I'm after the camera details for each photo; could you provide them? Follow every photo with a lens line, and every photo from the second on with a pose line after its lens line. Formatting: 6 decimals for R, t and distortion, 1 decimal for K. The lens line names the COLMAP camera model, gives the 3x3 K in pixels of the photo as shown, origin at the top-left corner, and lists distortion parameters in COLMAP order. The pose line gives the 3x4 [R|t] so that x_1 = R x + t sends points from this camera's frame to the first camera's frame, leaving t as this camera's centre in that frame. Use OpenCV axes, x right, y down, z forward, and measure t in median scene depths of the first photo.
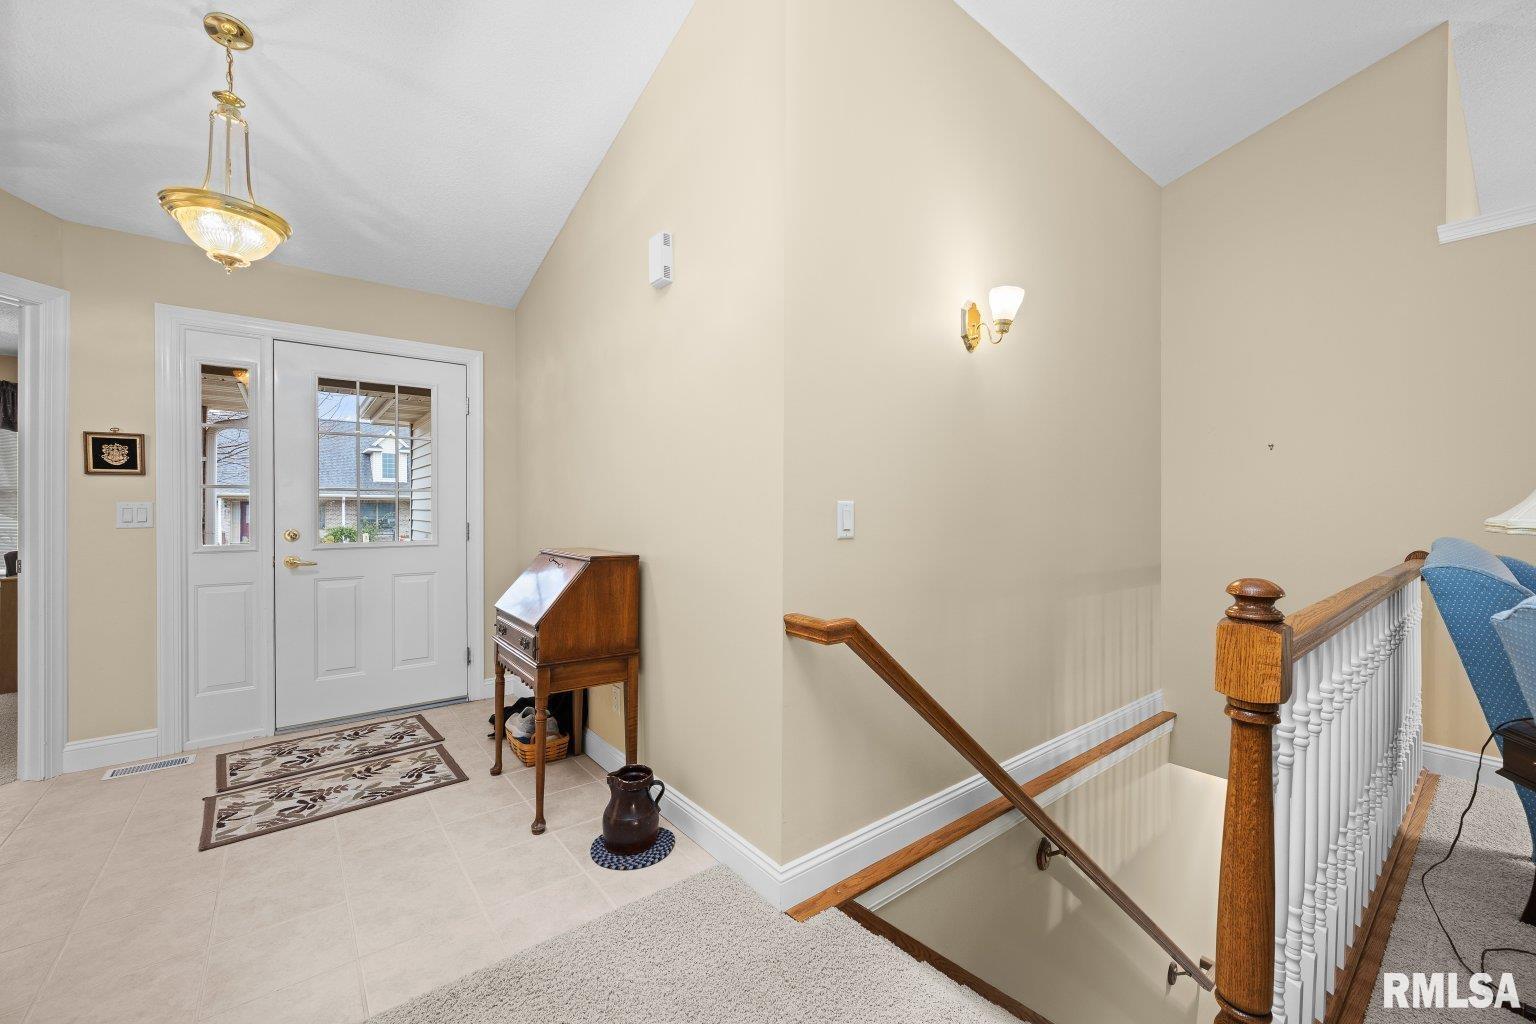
lens RADIAL K [[607.9, 0, 761.4], [0, 607.9, 515.7], [0, 0, 1]] dist [-0.001244, 0.000001]
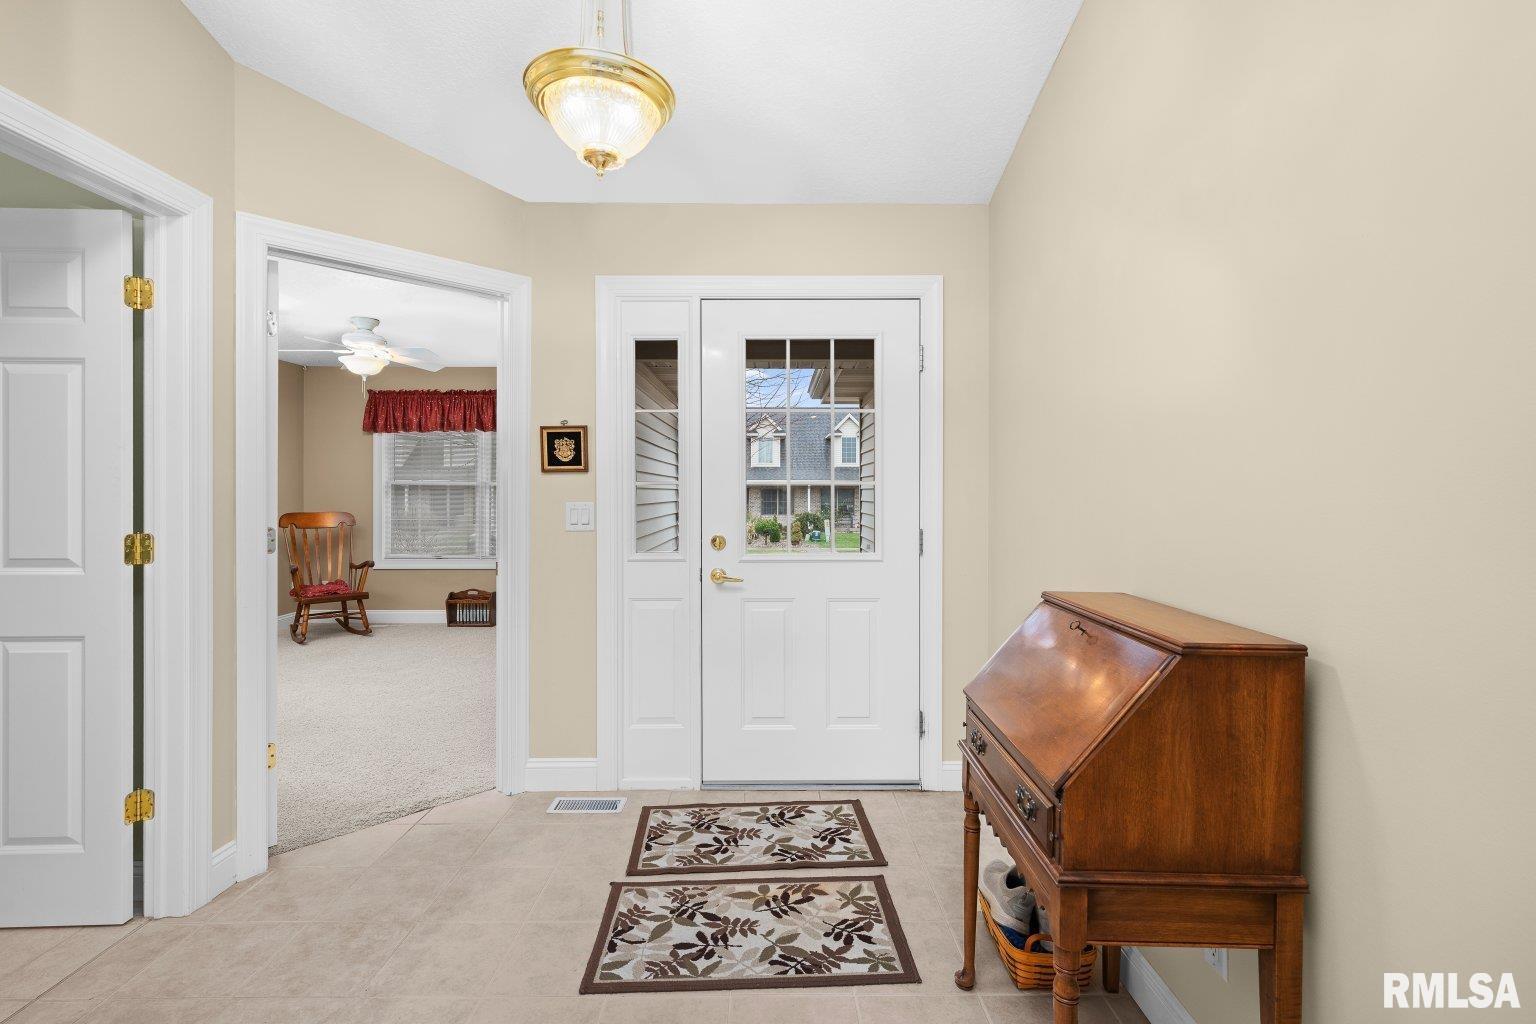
lens RADIAL K [[728.1, 0, 781.0], [0, 728.1, 500.2], [0, 0, 1]] dist [0.004240, 0.000539]
pose [[0.801792, 0.003461, -0.597593, -0.157732], [-0.005508, 0.999984, -0.001599, -0.025992], [0.597578, 0.004573, 0.801798, 0.325633]]
